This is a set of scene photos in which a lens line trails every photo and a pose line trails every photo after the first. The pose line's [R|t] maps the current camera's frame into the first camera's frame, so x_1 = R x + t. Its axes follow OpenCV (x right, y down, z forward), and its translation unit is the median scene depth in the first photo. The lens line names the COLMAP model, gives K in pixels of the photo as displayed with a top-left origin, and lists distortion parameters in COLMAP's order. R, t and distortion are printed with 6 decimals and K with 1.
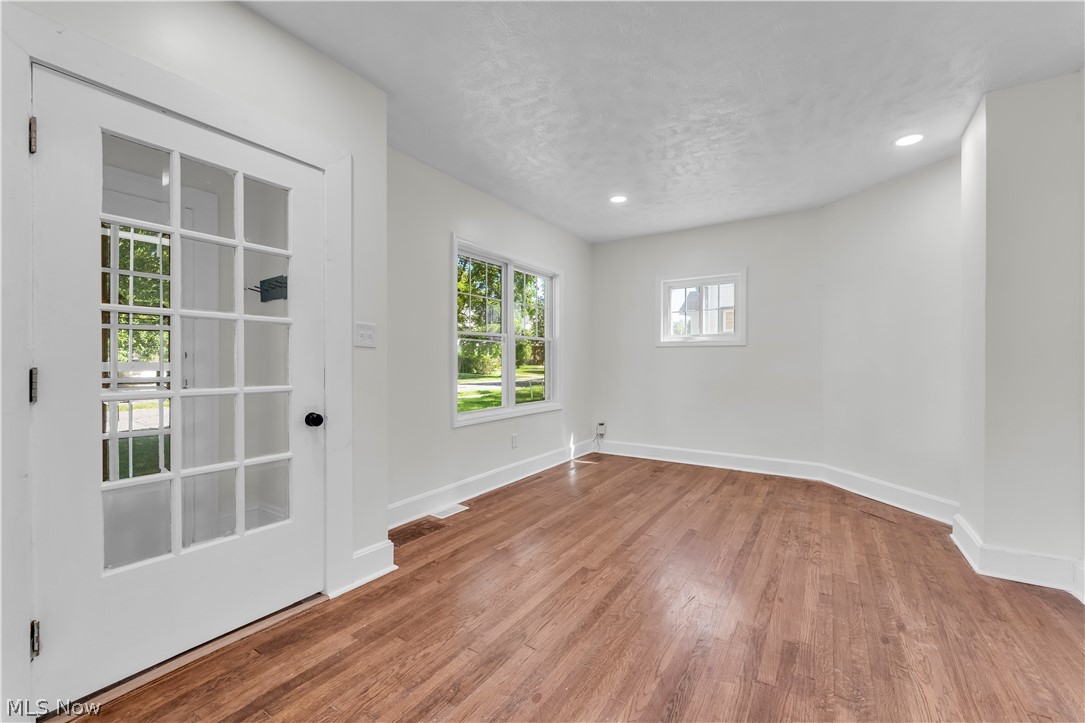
lens RADIAL K [[441.2, 0, 541.2], [0, 441.2, 361.8], [0, 0, 1]] dist [-0.000371, -0.000386]
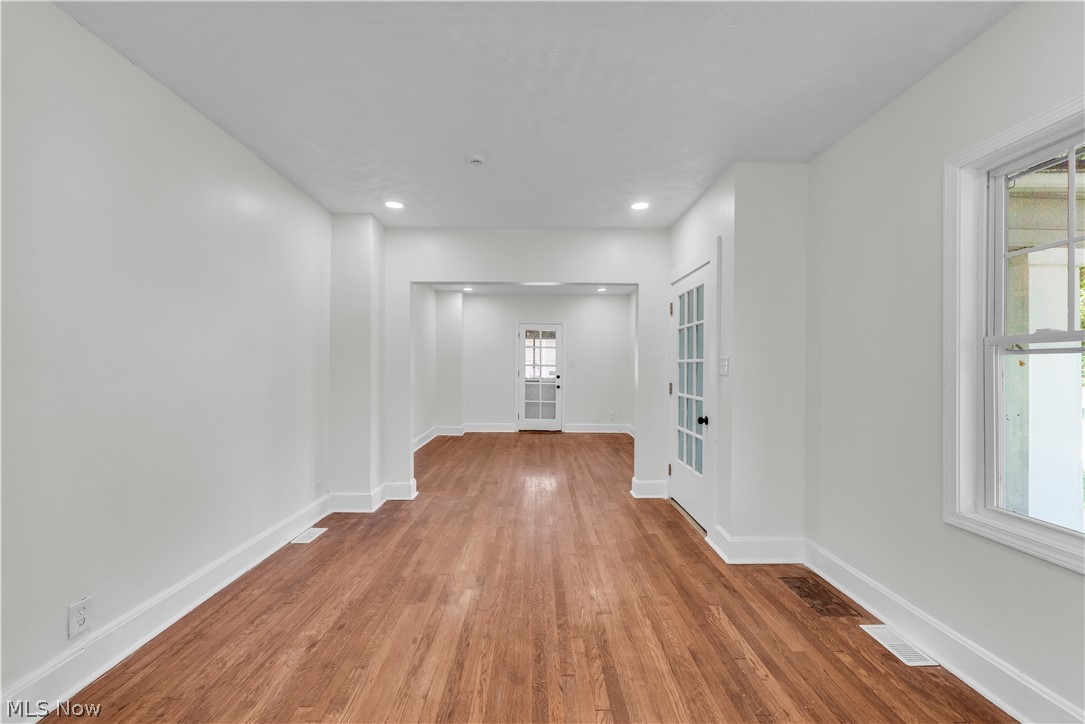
lens RADIAL K [[441.2, 0, 539.1], [0, 441.2, 360.9], [0, 0, 1]] dist [-0.000371, -0.000386]
pose [[-0.834456, -0.011916, -0.550945, 0.742358], [-0.006449, 0.999909, -0.011858, -0.053767], [0.551036, -0.006342, -0.834457, 1.699814]]
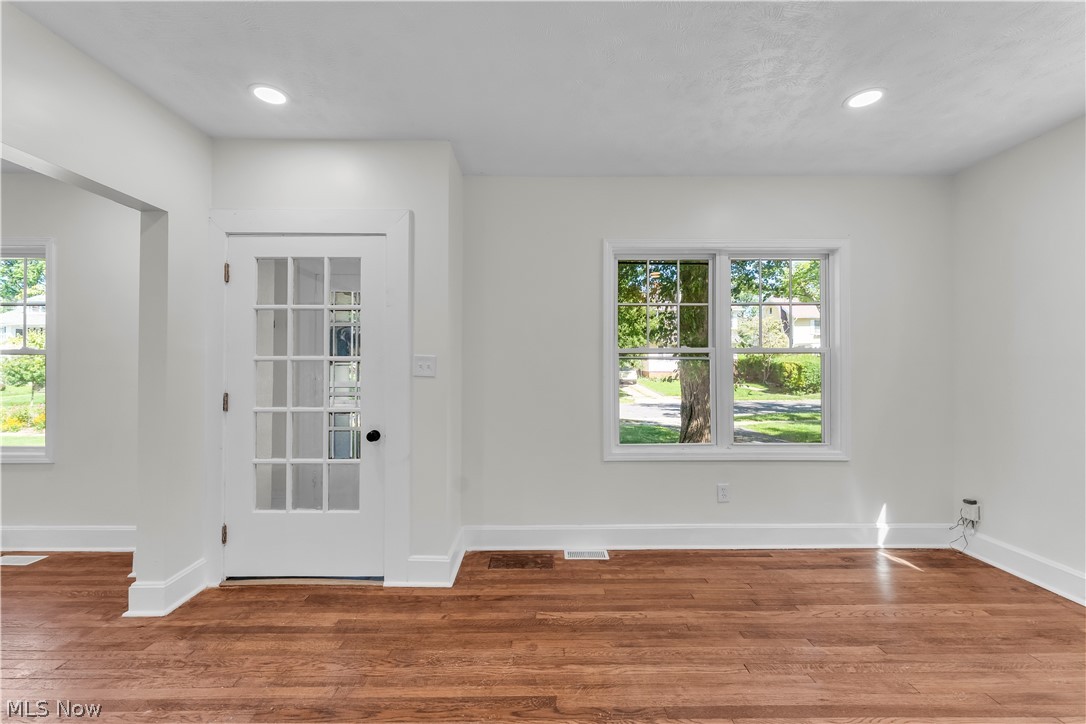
lens RADIAL K [[441.6, 0, 544.9], [0, 441.6, 359.9], [0, 0, 1]] dist [-0.000371, -0.000386]
pose [[0.553574, -0.009473, -0.832746, 0.675349], [0.000335, 0.999938, -0.011152, -0.060056], [0.832800, 0.005894, 0.553543, 0.599077]]
